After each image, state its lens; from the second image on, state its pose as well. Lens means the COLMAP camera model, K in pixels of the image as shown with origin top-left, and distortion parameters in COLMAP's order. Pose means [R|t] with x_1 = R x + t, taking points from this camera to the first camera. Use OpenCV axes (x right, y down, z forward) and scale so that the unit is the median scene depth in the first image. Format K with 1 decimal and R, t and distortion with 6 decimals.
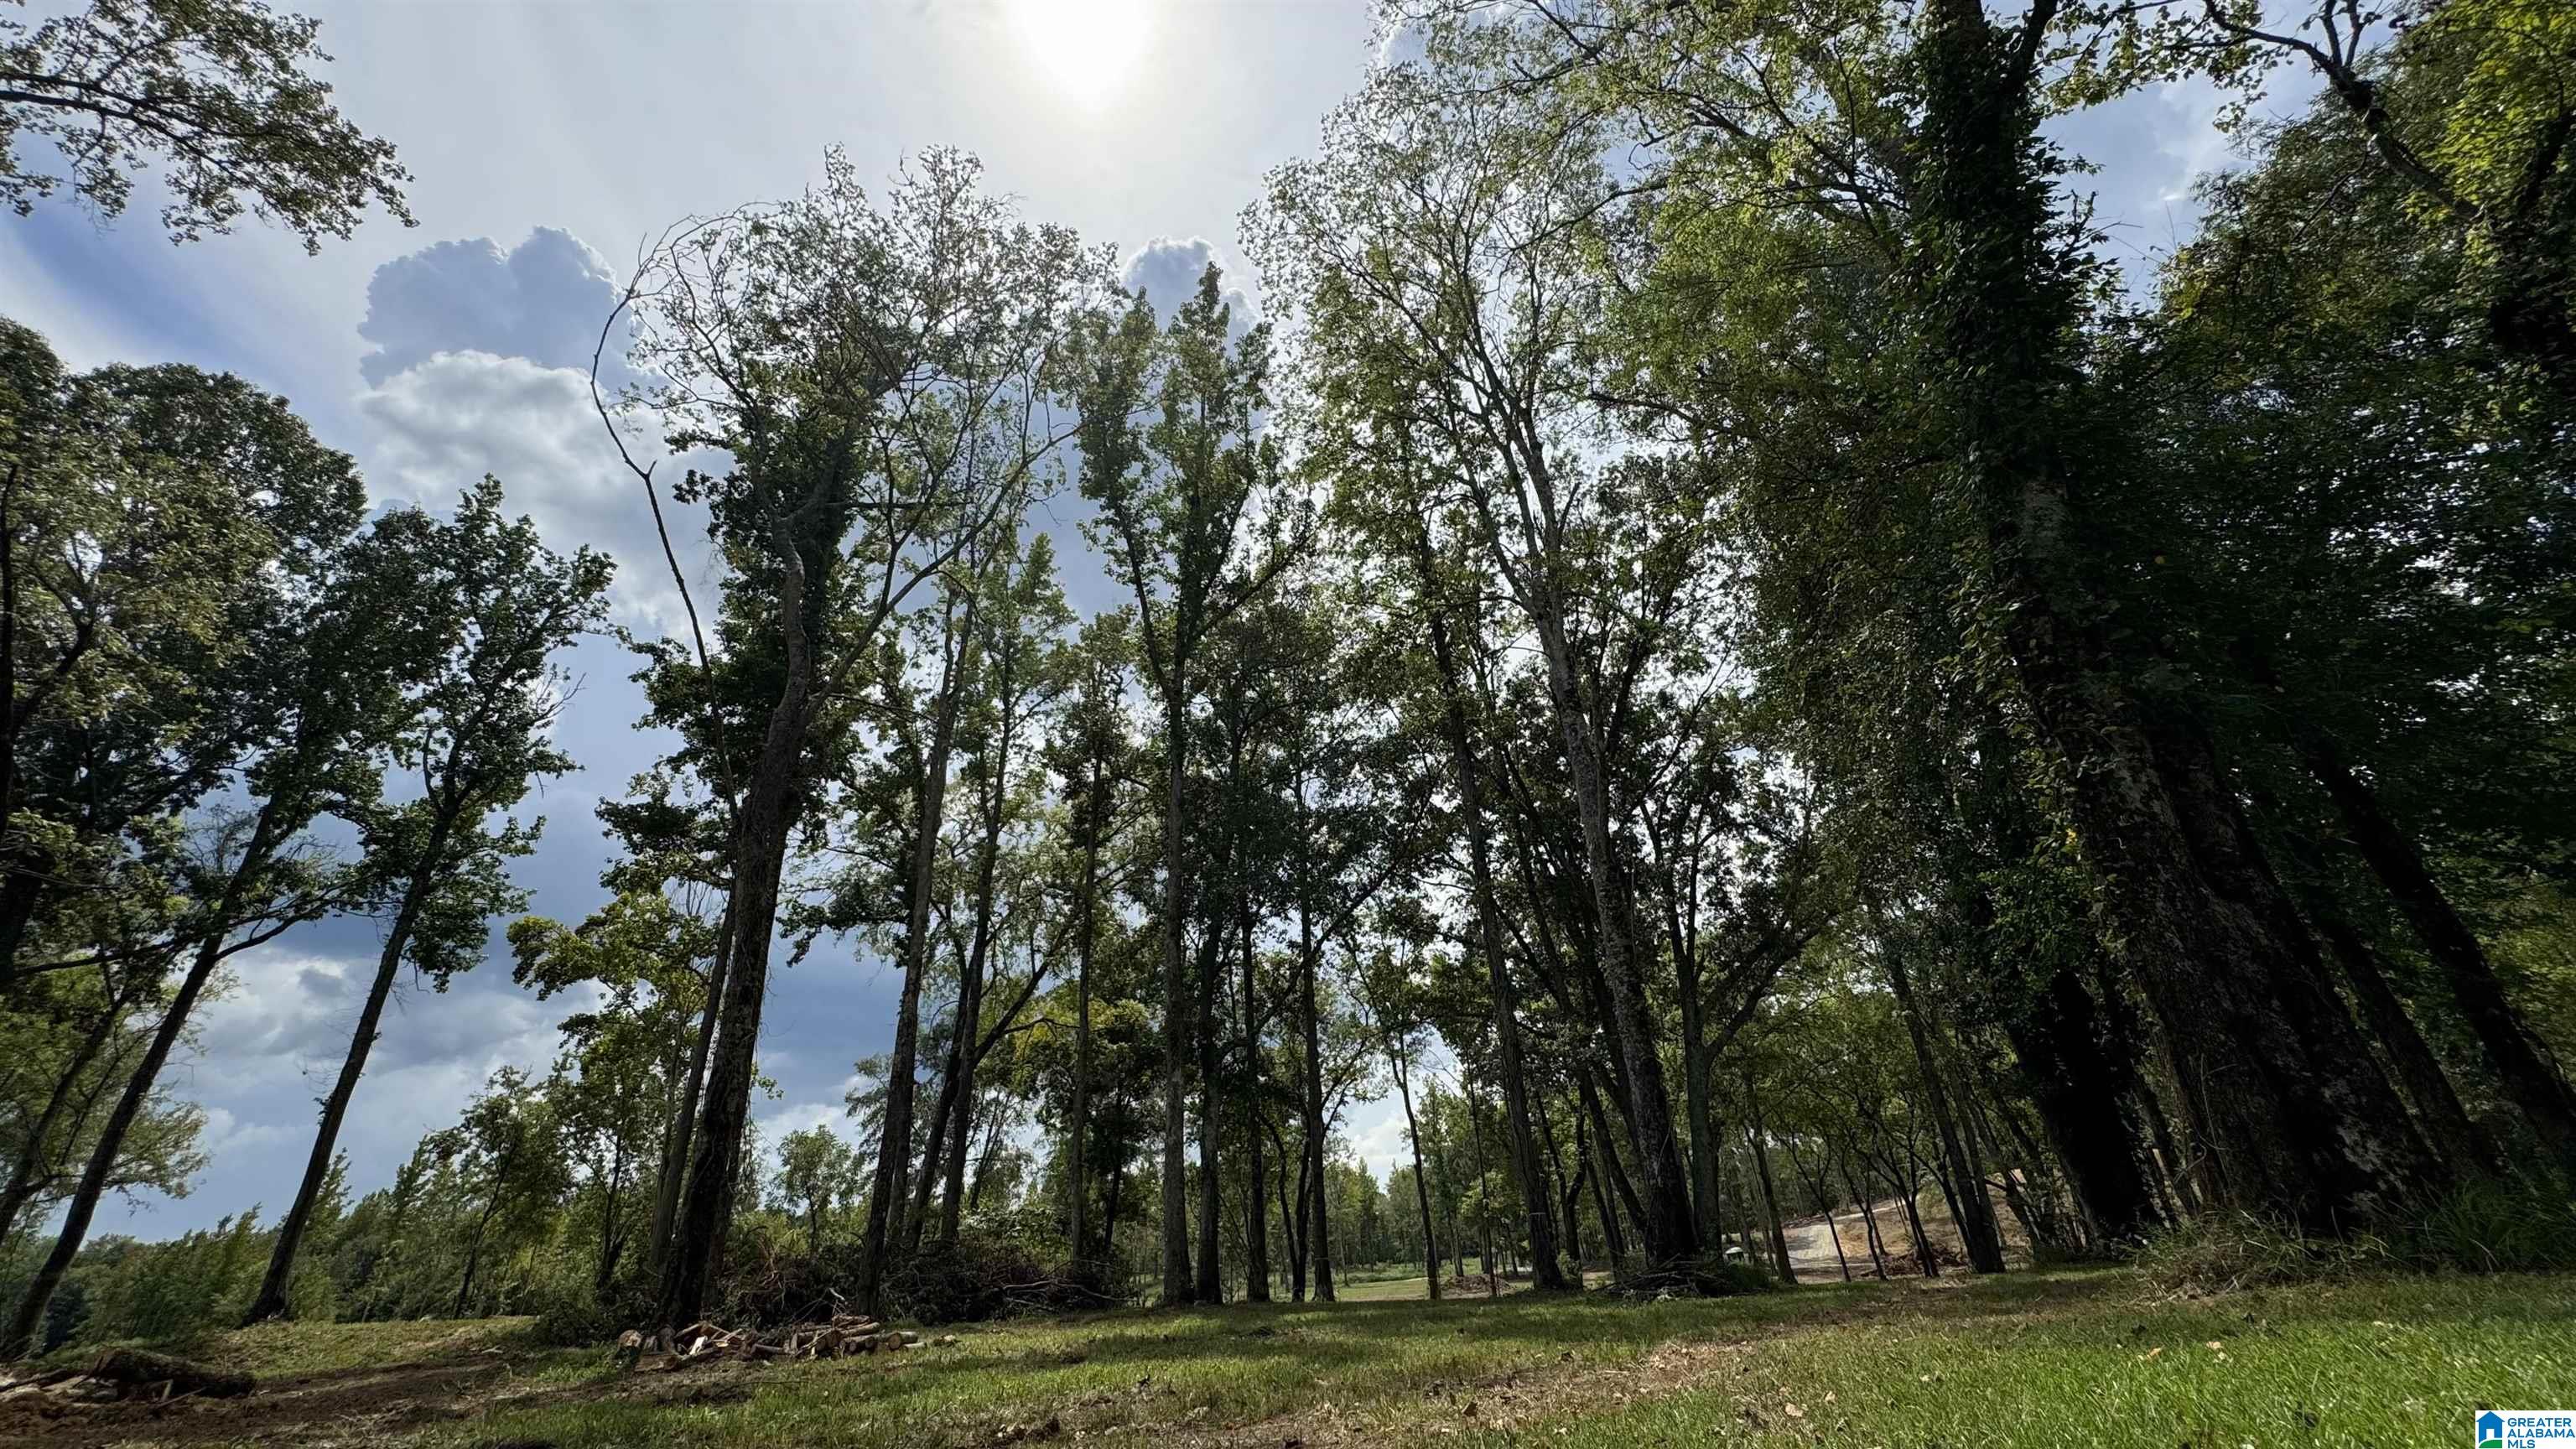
lens RADIAL K [[1033.8, 0, 1286.6], [0, 1033.8, 725.7], [0, 0, 1]] dist [-0.002297, 0.000582]
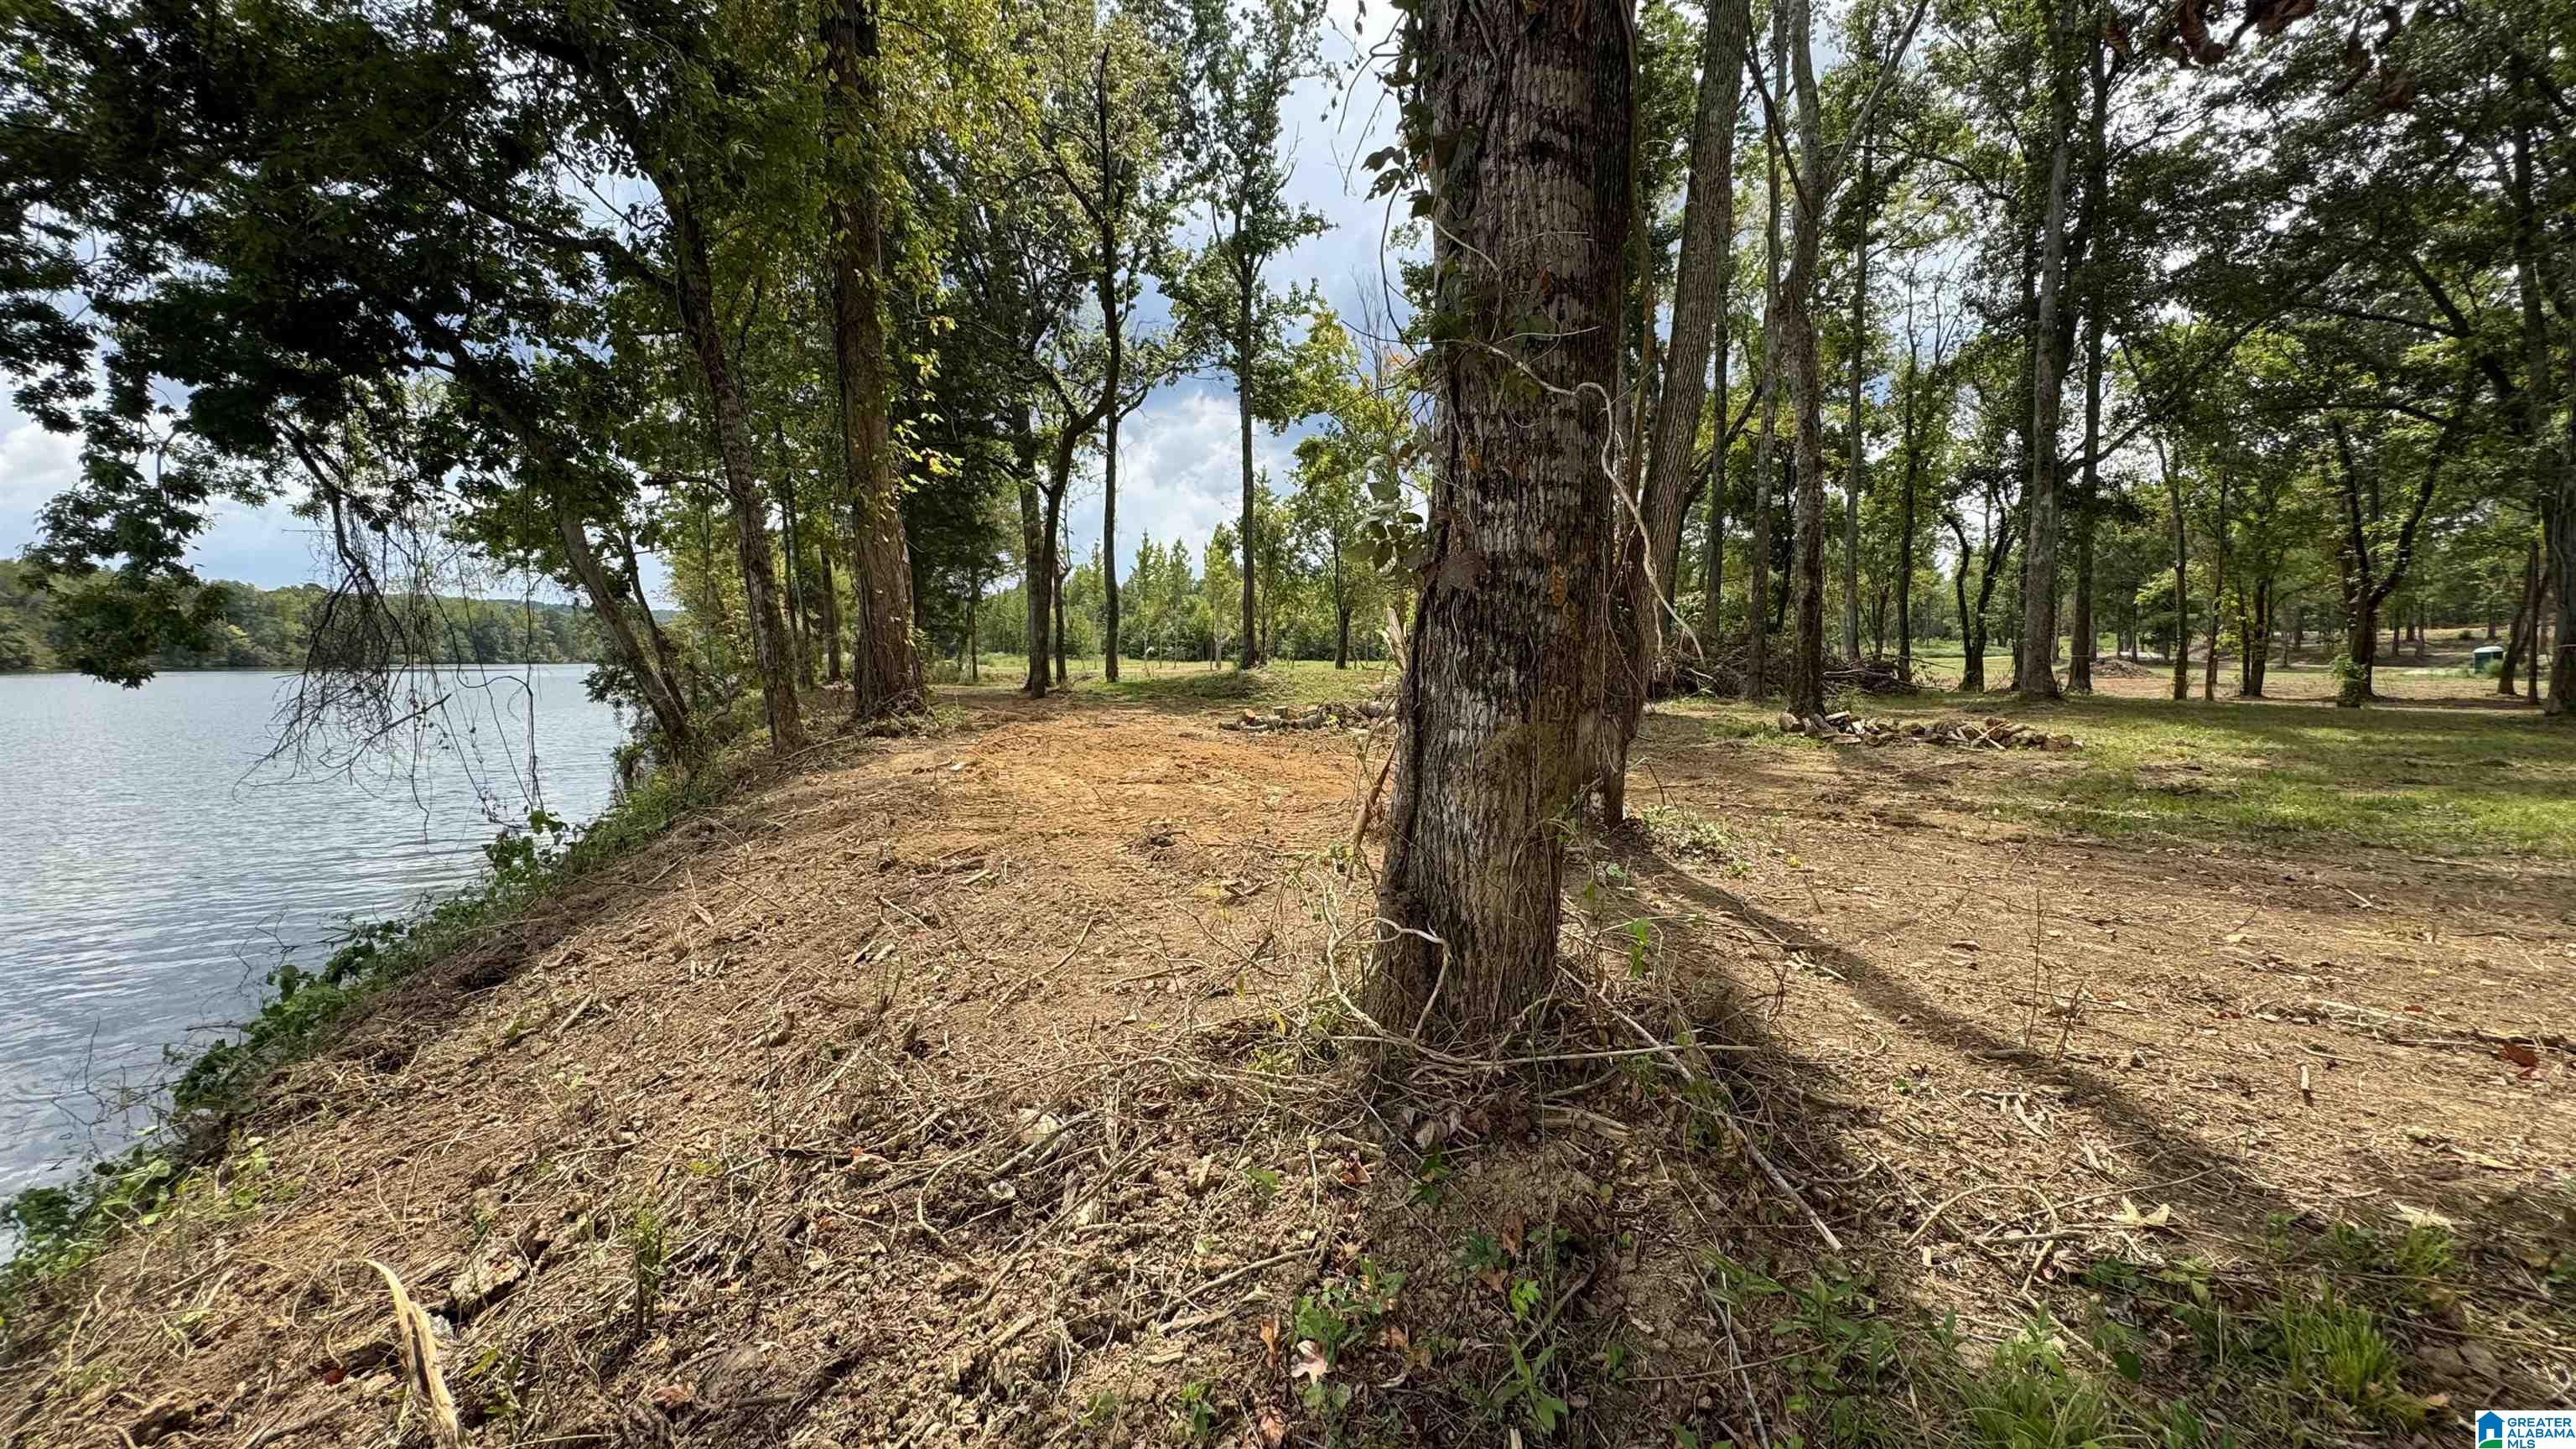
lens RADIAL K [[1033.8, 0, 1293.2], [0, 1033.8, 727.1], [0, 0, 1]] dist [-0.002297, 0.000582]
pose [[0.900443, 0.075787, -0.428321, -0.238183], [0.171355, 0.843271, 0.509442, -0.081541], [0.399799, -0.532118, 0.746331, -0.113178]]
